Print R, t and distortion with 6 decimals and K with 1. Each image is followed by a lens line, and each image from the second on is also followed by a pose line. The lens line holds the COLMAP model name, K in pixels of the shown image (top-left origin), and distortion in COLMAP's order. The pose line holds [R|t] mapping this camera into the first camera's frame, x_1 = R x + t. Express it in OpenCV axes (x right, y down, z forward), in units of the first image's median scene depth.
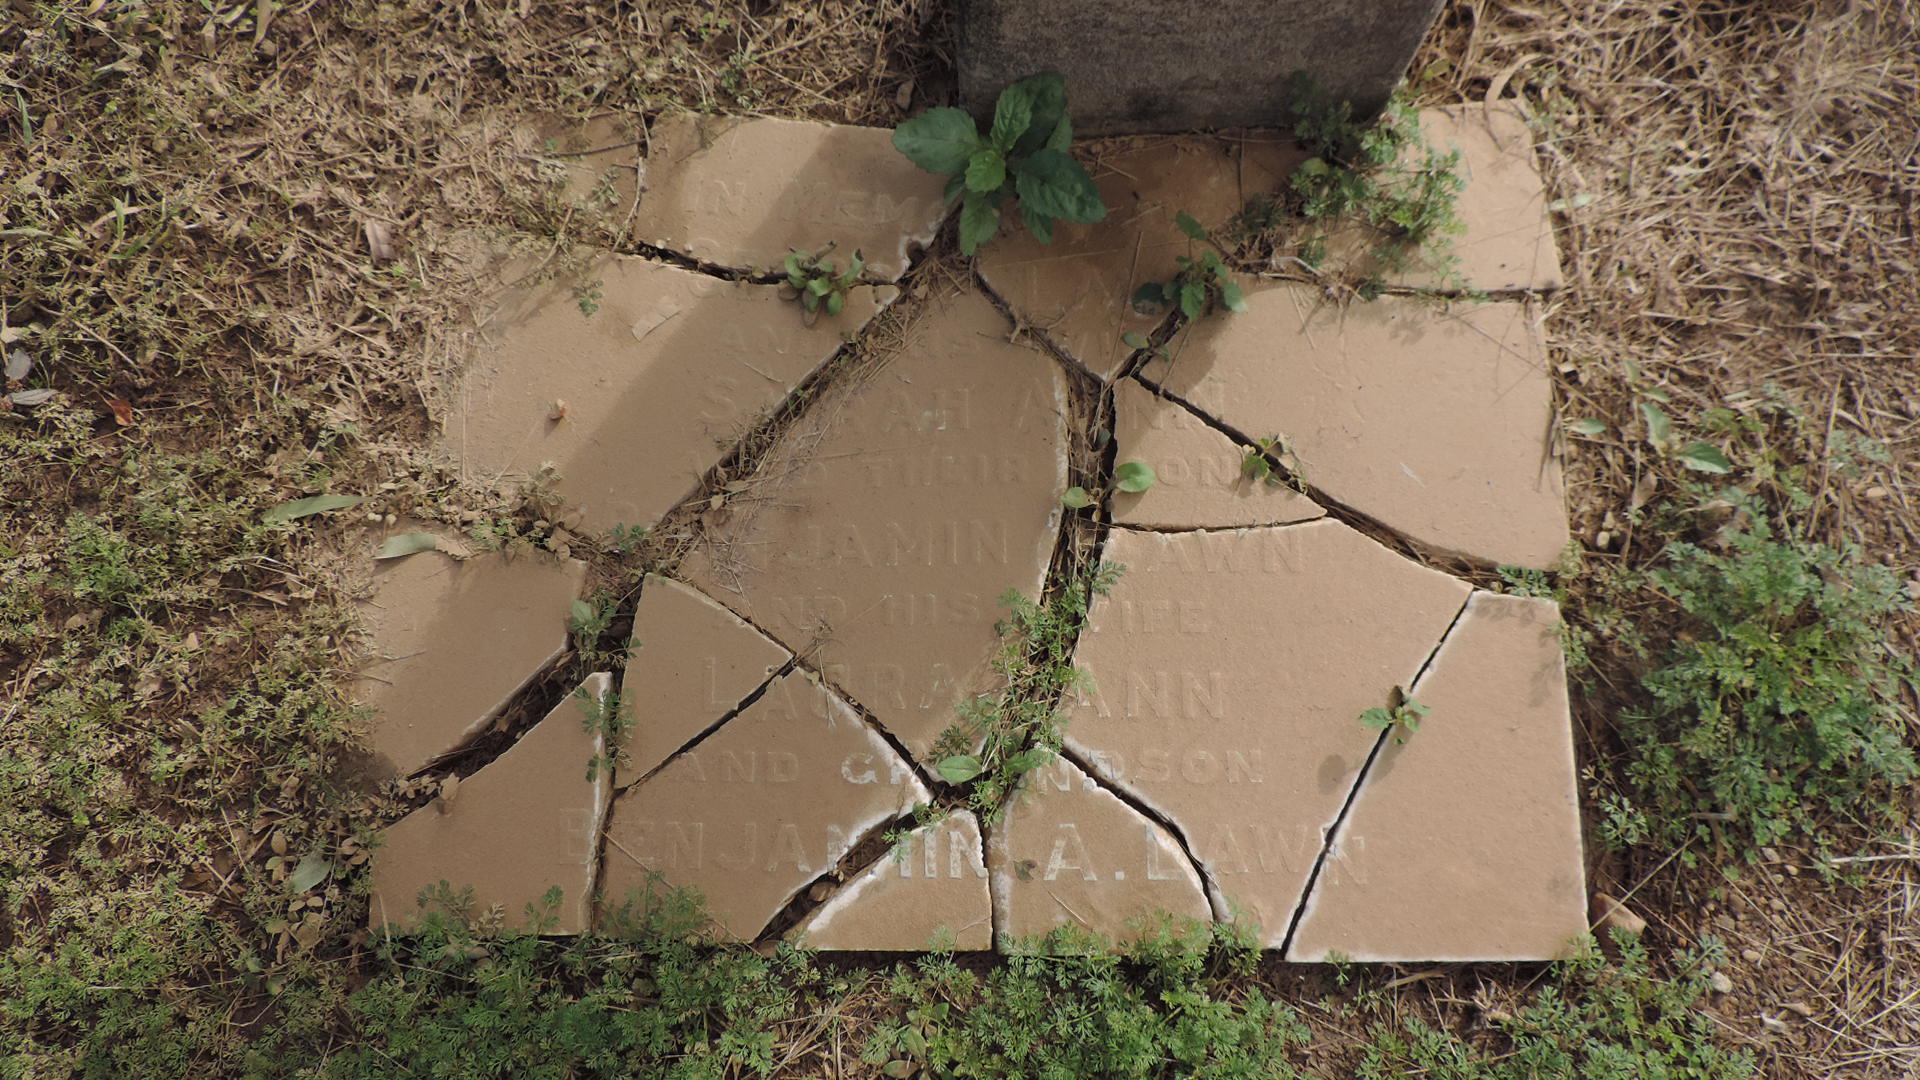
lens RADIAL K [[1384.8, 0, 967.3], [0, 1384.8, 538.6], [0, 0, 1]] dist [0.056162, -0.003825]
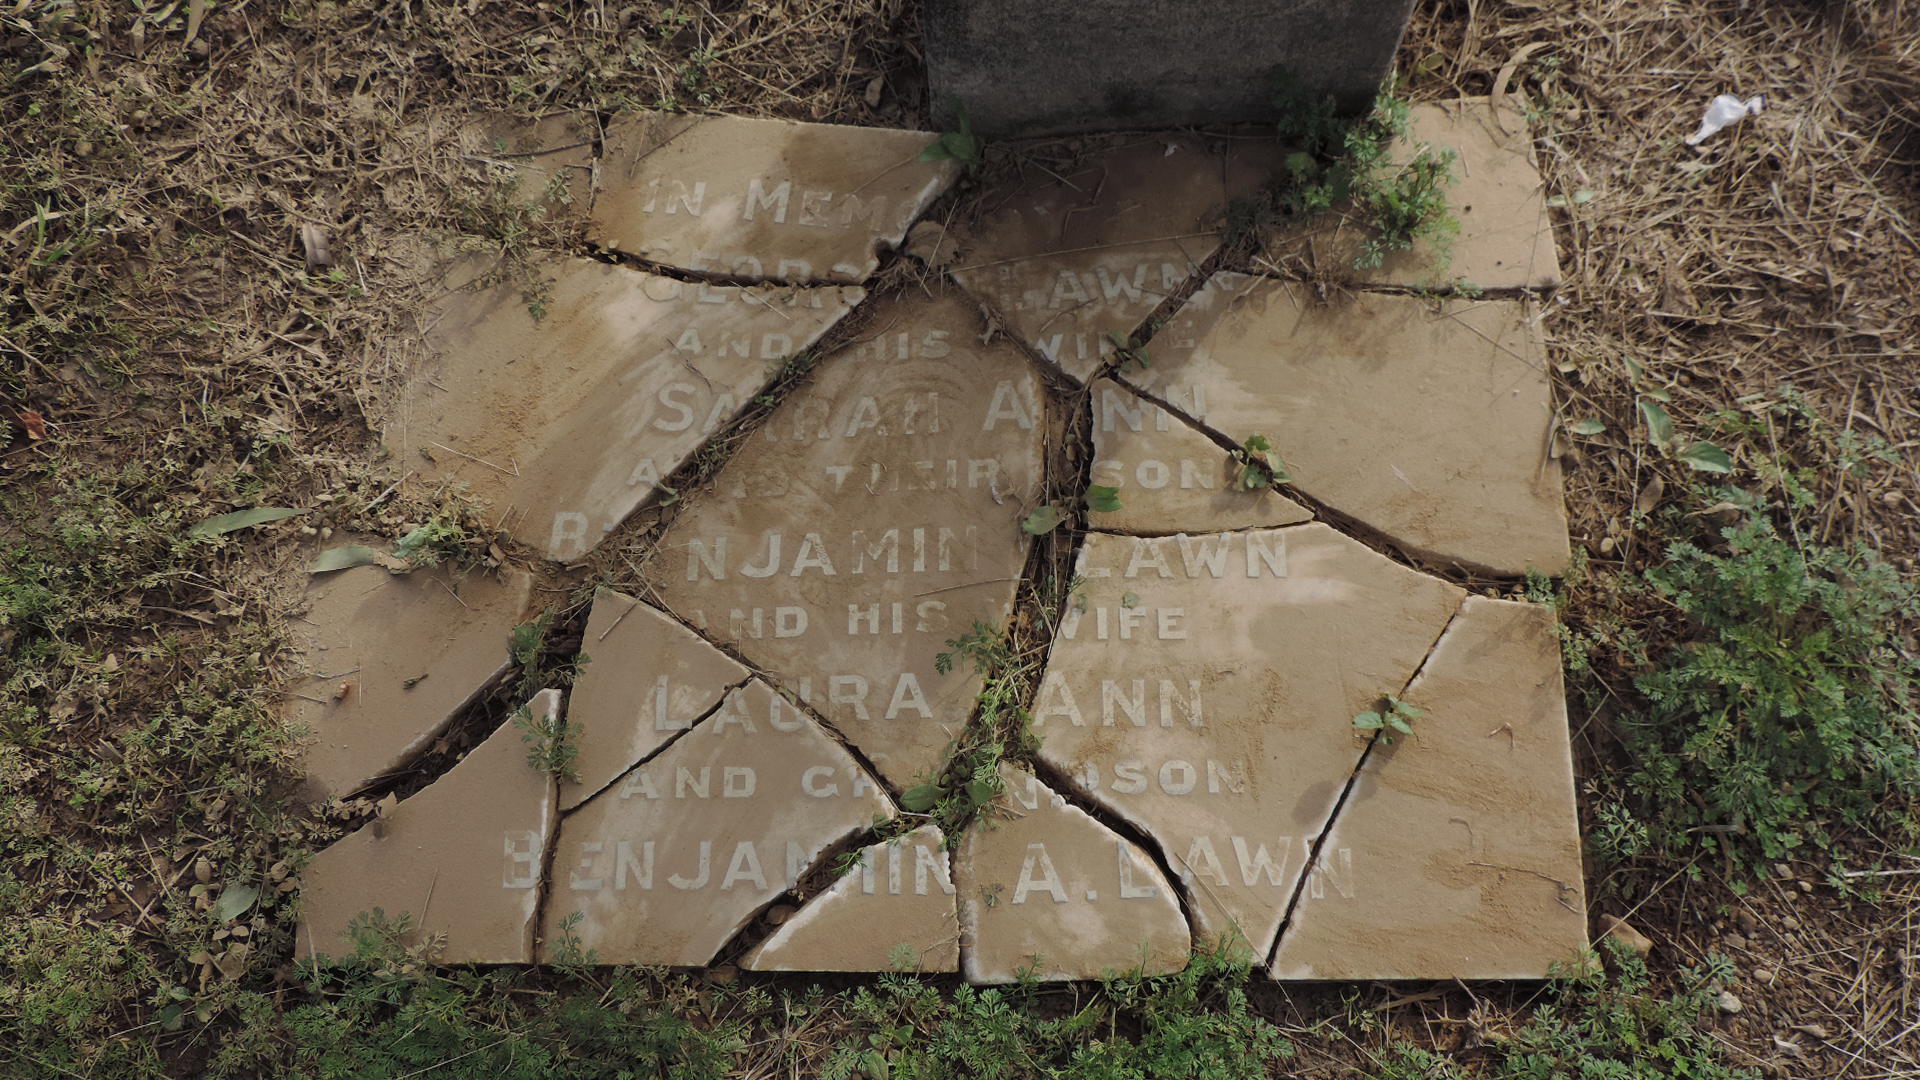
lens RADIAL K [[1880.3, 0, 962.5], [0, 1880.3, 537.8], [0, 0, 1]] dist [0.084536, 0.000000]
pose [[0.999940, -0.001631, -0.010850, 0.031213], [0.000687, 0.996254, -0.086471, 0.103745], [0.010951, 0.086458, 0.996195, -0.277786]]
